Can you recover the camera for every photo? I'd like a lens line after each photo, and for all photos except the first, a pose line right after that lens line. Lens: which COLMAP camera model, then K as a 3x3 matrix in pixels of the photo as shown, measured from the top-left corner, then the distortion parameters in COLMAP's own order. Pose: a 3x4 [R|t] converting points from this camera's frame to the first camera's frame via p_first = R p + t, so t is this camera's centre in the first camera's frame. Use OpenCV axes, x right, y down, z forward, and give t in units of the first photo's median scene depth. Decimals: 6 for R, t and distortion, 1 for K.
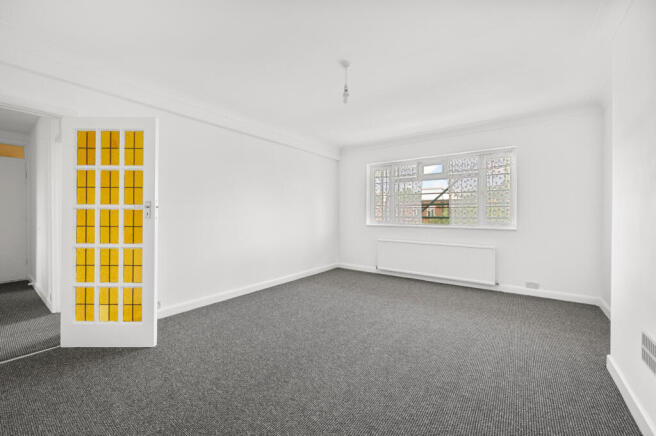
lens RADIAL K [[262.5, 0, 326.4], [0, 262.5, 216.5], [0, 0, 1]] dist [0.007285, -0.000481]
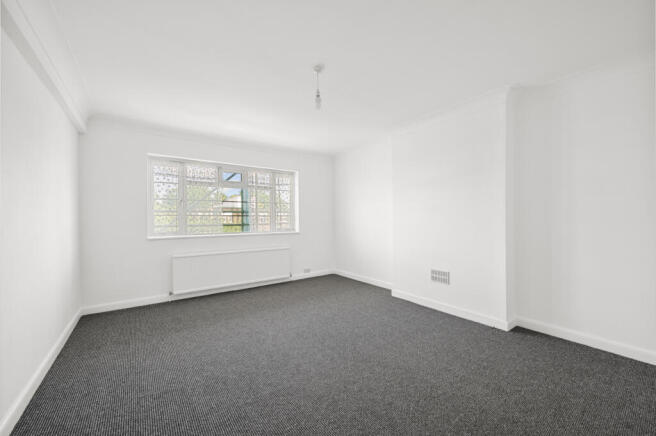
lens RADIAL K [[262.5, 0, 327.1], [0, 262.5, 214.1], [0, 0, 1]] dist [0.007285, -0.000481]
pose [[0.291496, 0.016330, 0.956433, -0.512343], [0.018486, 0.999571, -0.022700, -0.011472], [-0.956393, 0.024297, 0.291070, 0.429719]]
